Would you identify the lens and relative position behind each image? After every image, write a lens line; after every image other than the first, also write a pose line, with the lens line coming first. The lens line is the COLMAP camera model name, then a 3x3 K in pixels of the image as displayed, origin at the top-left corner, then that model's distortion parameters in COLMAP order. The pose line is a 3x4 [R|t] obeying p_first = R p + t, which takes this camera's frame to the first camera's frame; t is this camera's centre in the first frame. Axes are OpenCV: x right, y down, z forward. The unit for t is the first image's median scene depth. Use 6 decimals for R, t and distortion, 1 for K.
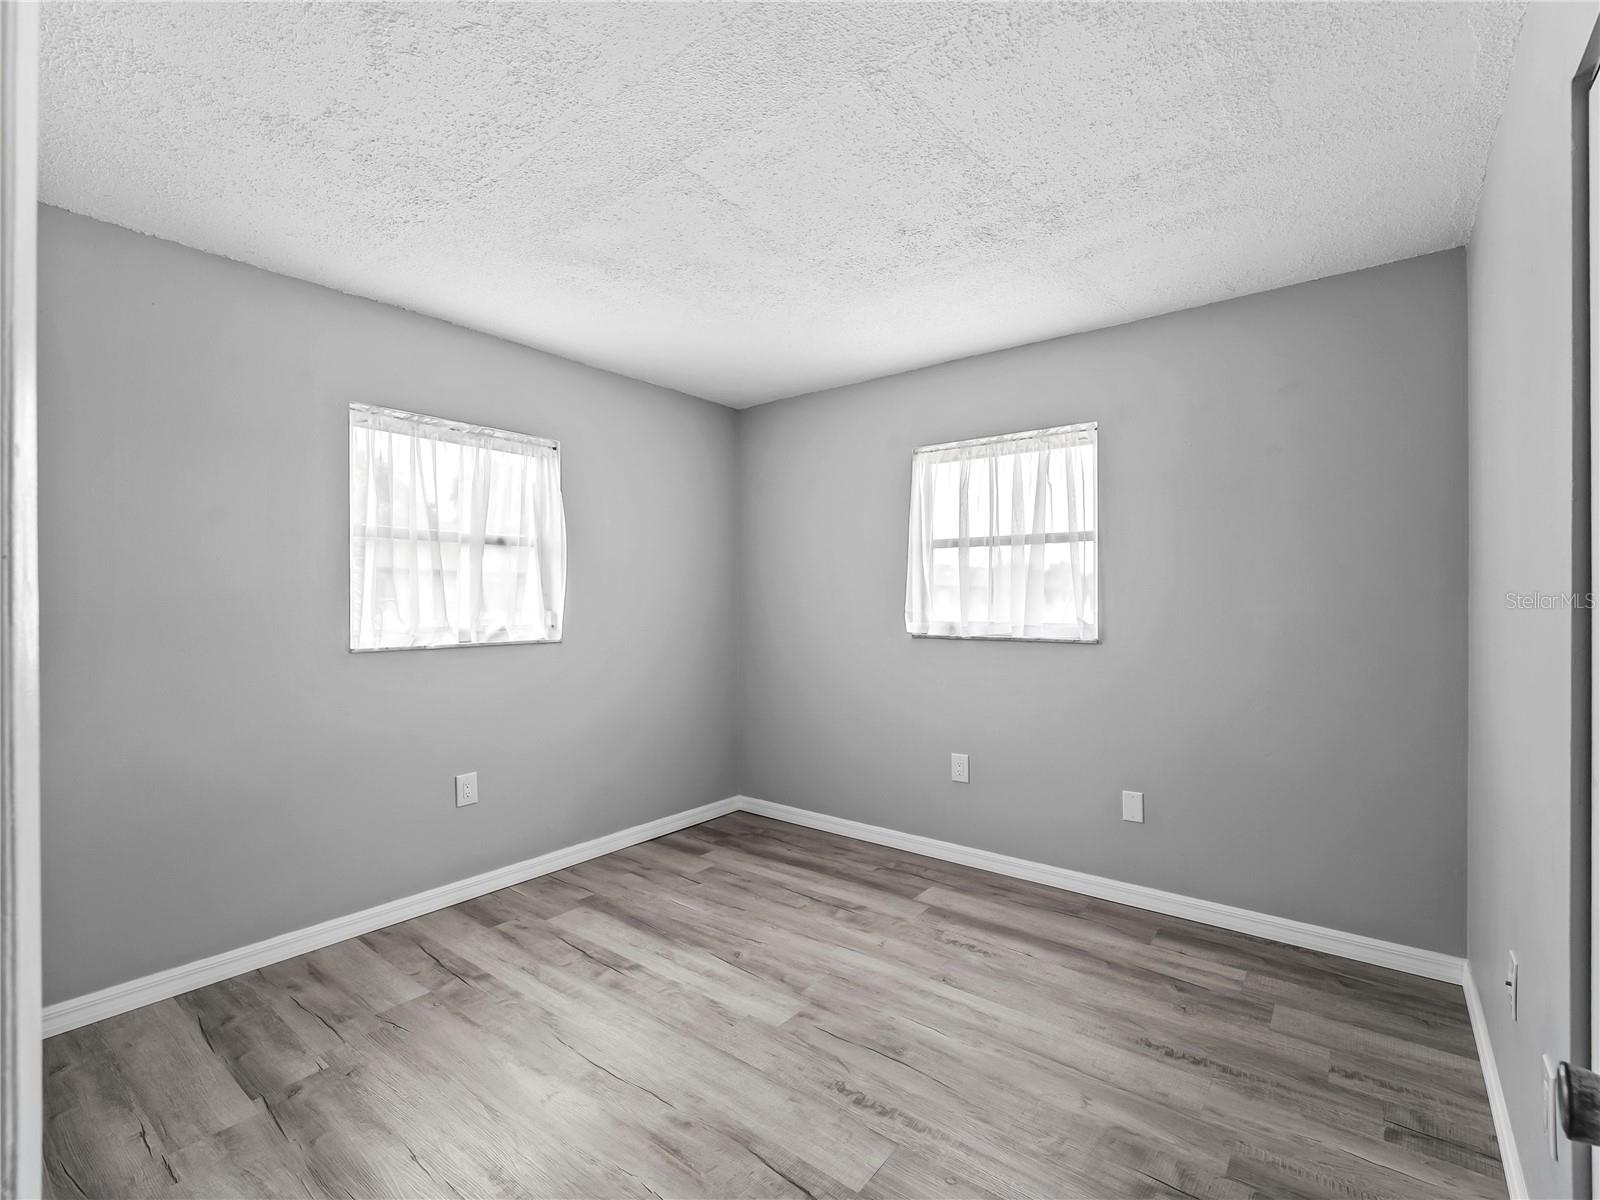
lens RADIAL K [[738.4, 0, 795.3], [0, 738.4, 607.5], [0, 0, 1]] dist [-0.002785, -0.000190]
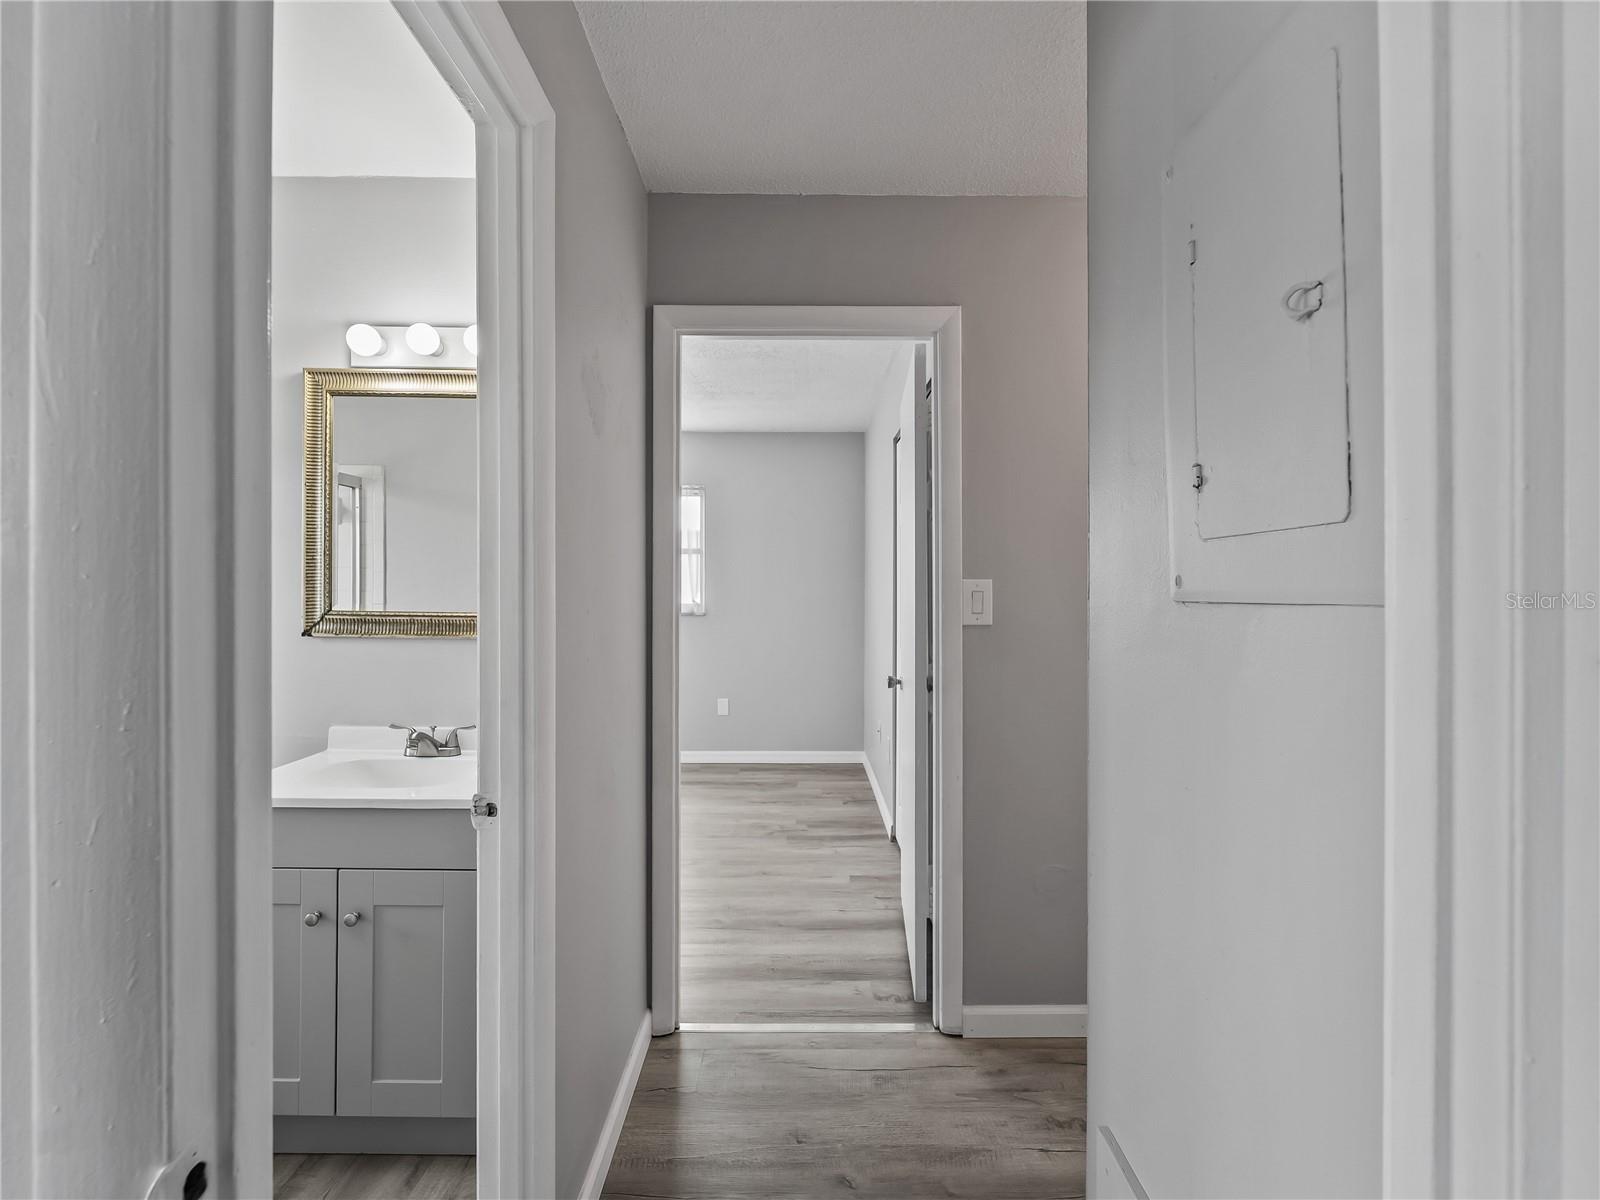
lens RADIAL K [[738.4, 0, 805.2], [0, 738.4, 596.5], [0, 0, 1]] dist [-0.002785, -0.000190]
pose [[0.780303, 0.005169, 0.625380, -0.425172], [-0.005344, 0.999984, -0.001597, 0.006425], [-0.625379, -0.002096, 0.780318, -0.427969]]
